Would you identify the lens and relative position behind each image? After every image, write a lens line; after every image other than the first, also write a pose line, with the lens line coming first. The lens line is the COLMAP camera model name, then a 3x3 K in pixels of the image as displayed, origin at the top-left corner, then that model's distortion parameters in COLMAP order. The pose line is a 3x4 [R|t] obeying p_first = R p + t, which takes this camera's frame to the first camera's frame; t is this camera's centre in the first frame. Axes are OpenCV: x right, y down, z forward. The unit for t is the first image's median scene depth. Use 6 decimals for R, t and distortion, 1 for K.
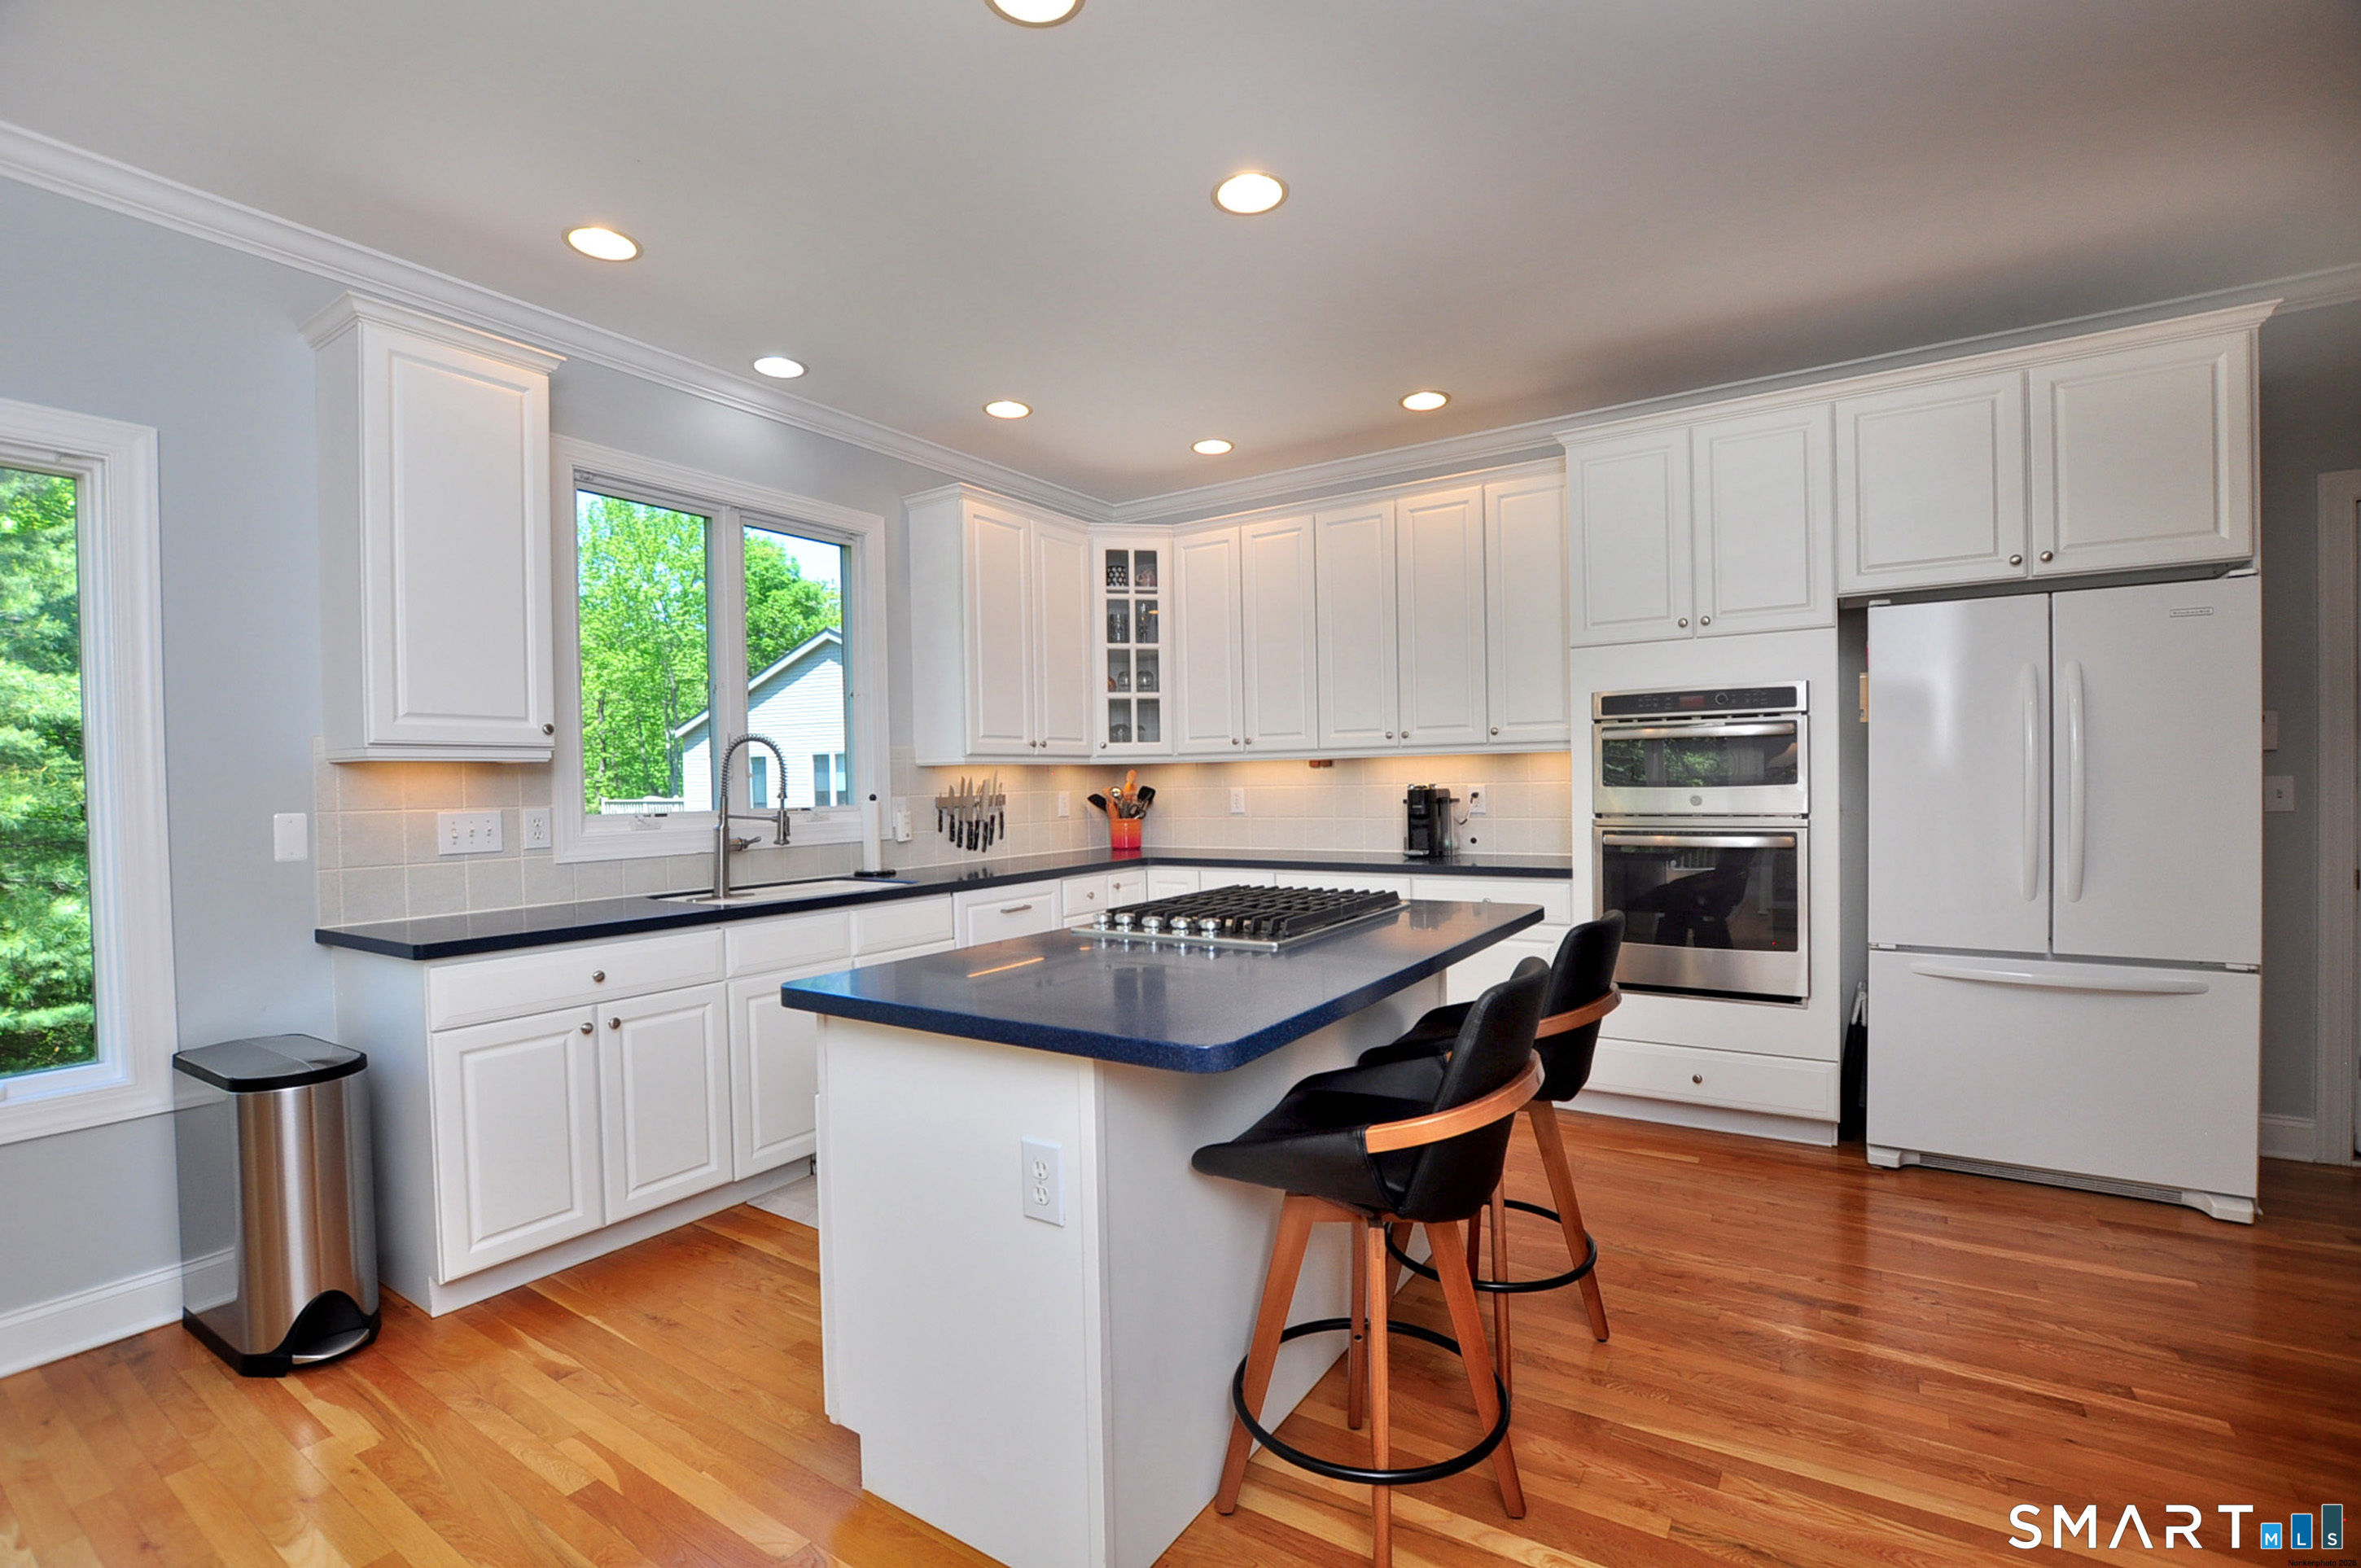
lens RADIAL K [[1045.5, 0, 1197.7], [0, 1045.5, 804.0], [0, 0, 1]] dist [-0.034190, 0.000240]
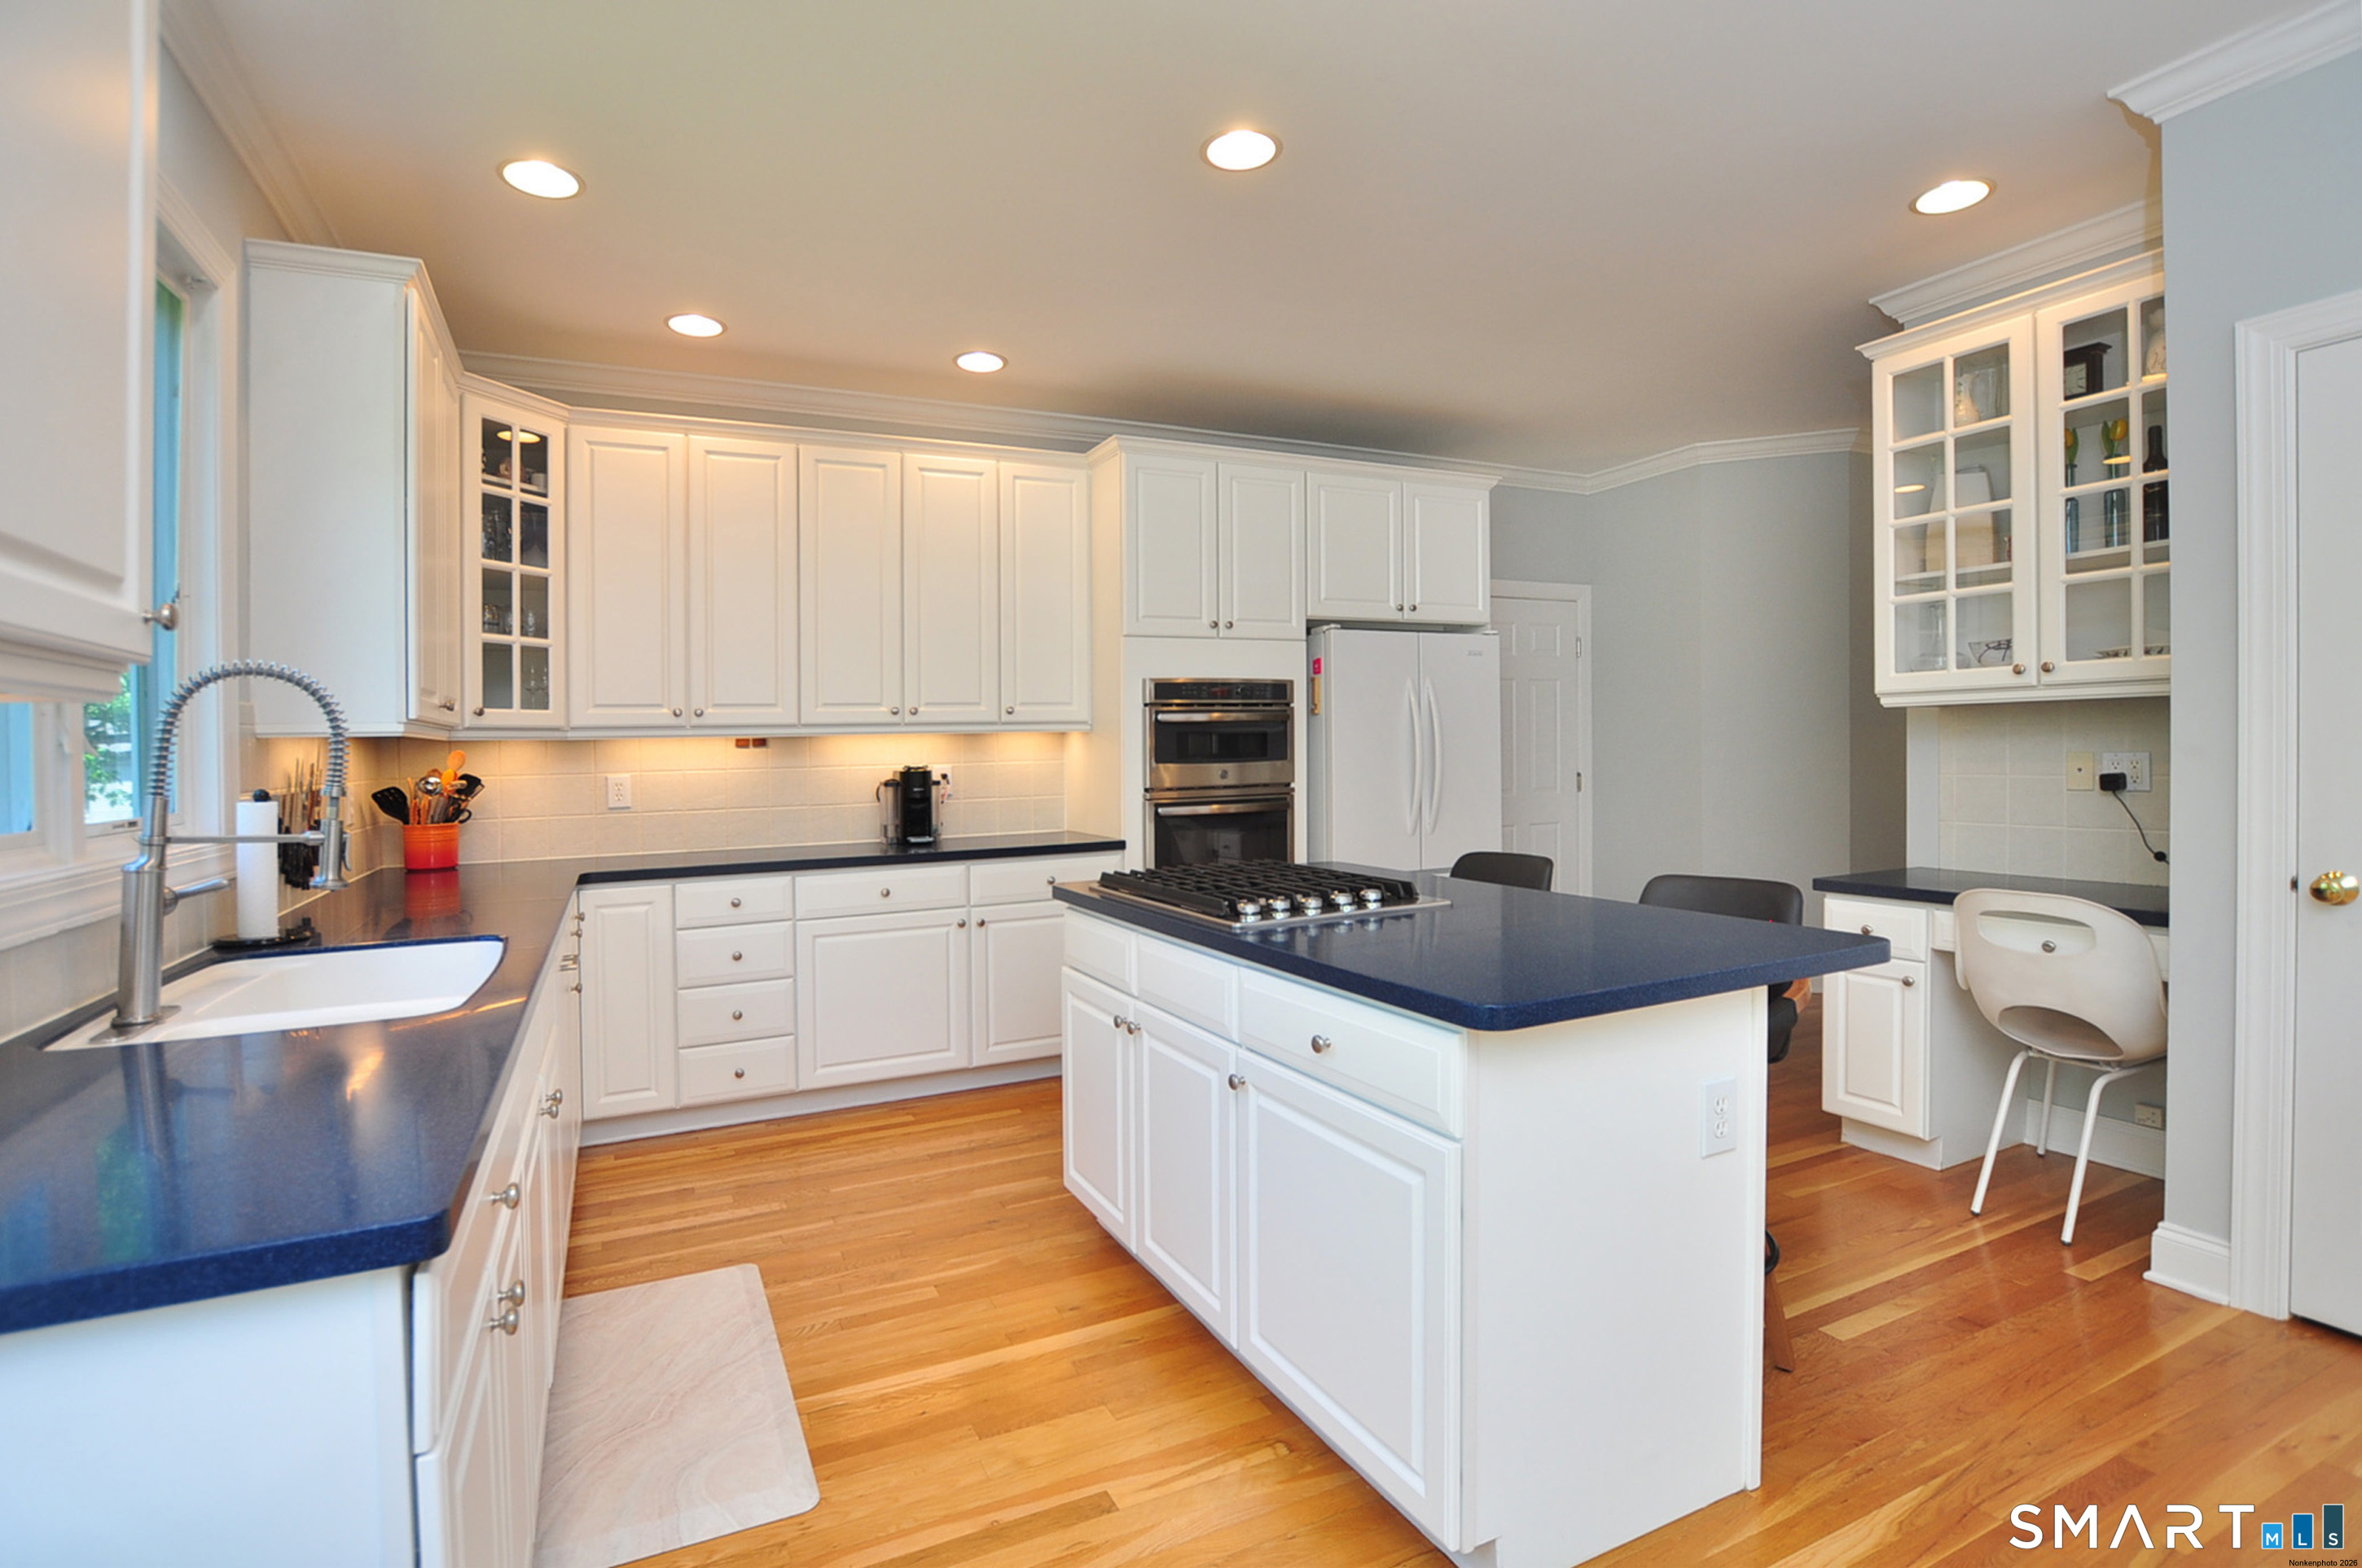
lens RADIAL K [[1103.1, 0, 1186.0], [0, 1103.1, 746.1], [0, 0, 1]] dist [-0.064838, 0.013234]
pose [[0.518735, 0.007637, 0.854901, -0.470041], [0.030516, 0.999157, -0.027443, -0.002093], [-0.854391, 0.040324, 0.518064, 0.287242]]
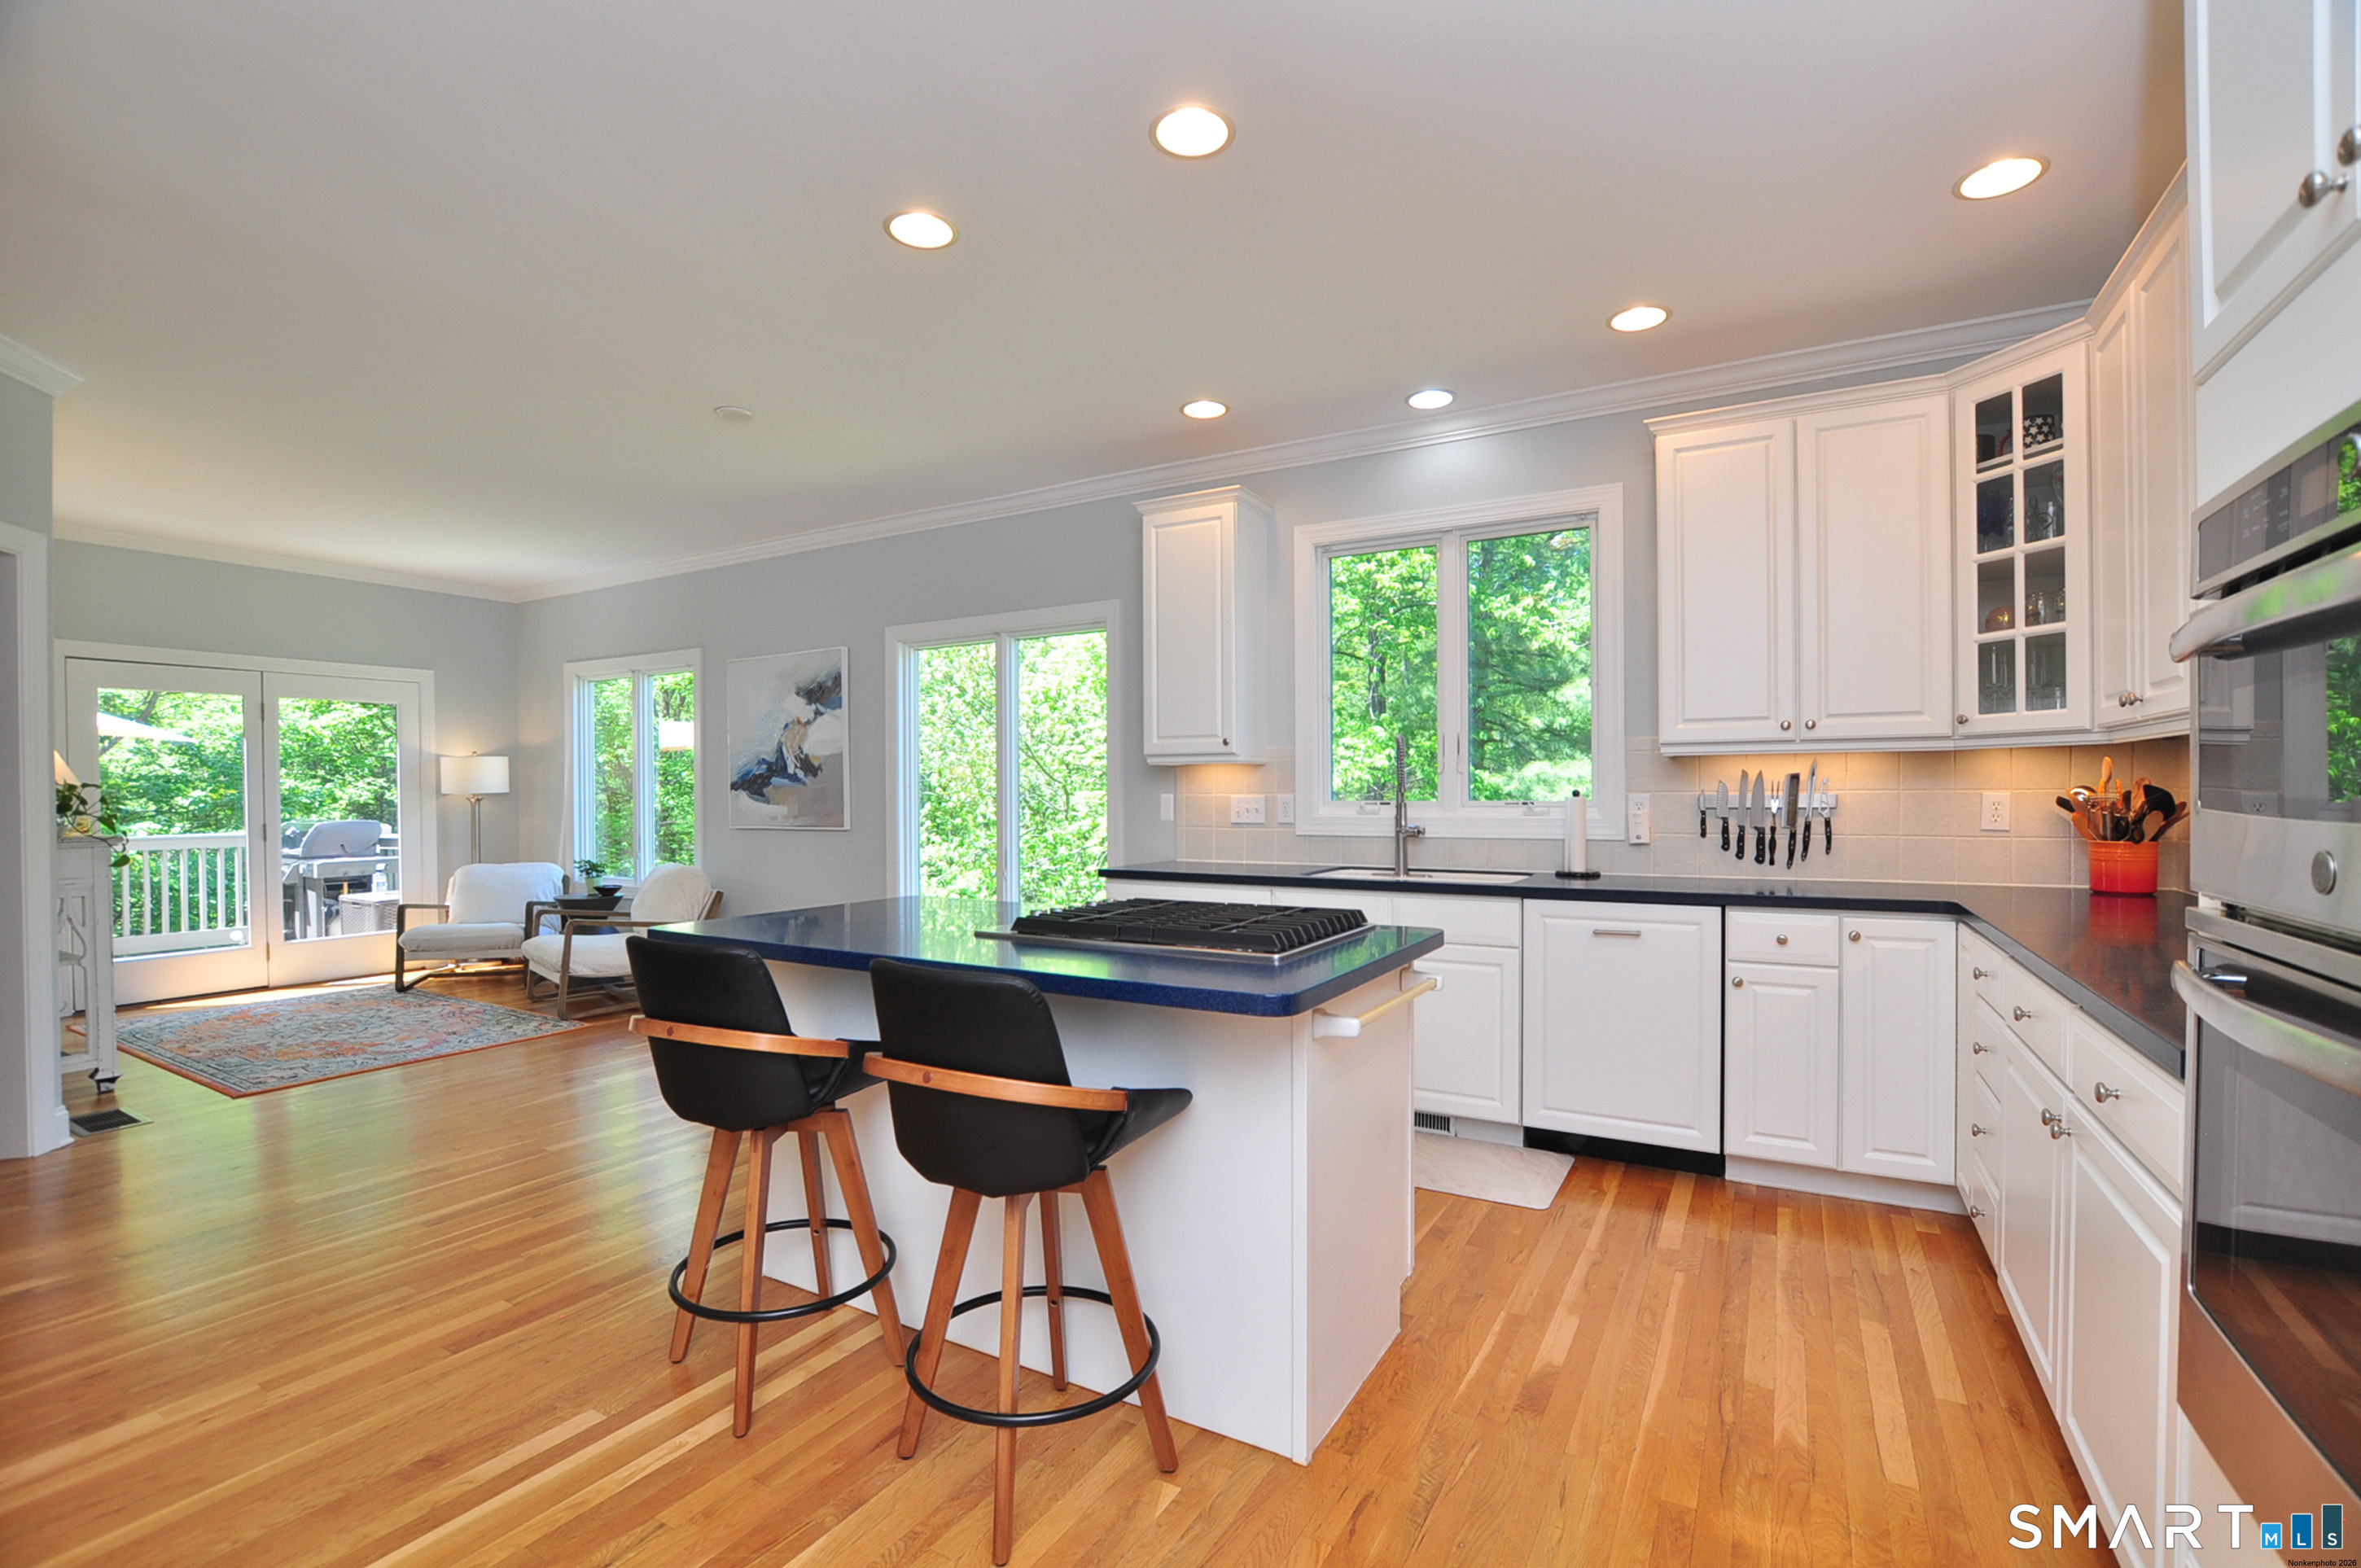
lens RADIAL K [[1071.0, 0, 1170.2], [0, 1071.0, 798.7], [0, 0, 1]] dist [-0.022529, -0.000054]
pose [[0.024132, 0.027692, -0.999325, 0.572031], [-0.014705, 0.999518, 0.027342, -0.020360], [0.999601, 0.014035, 0.024527, 0.544620]]
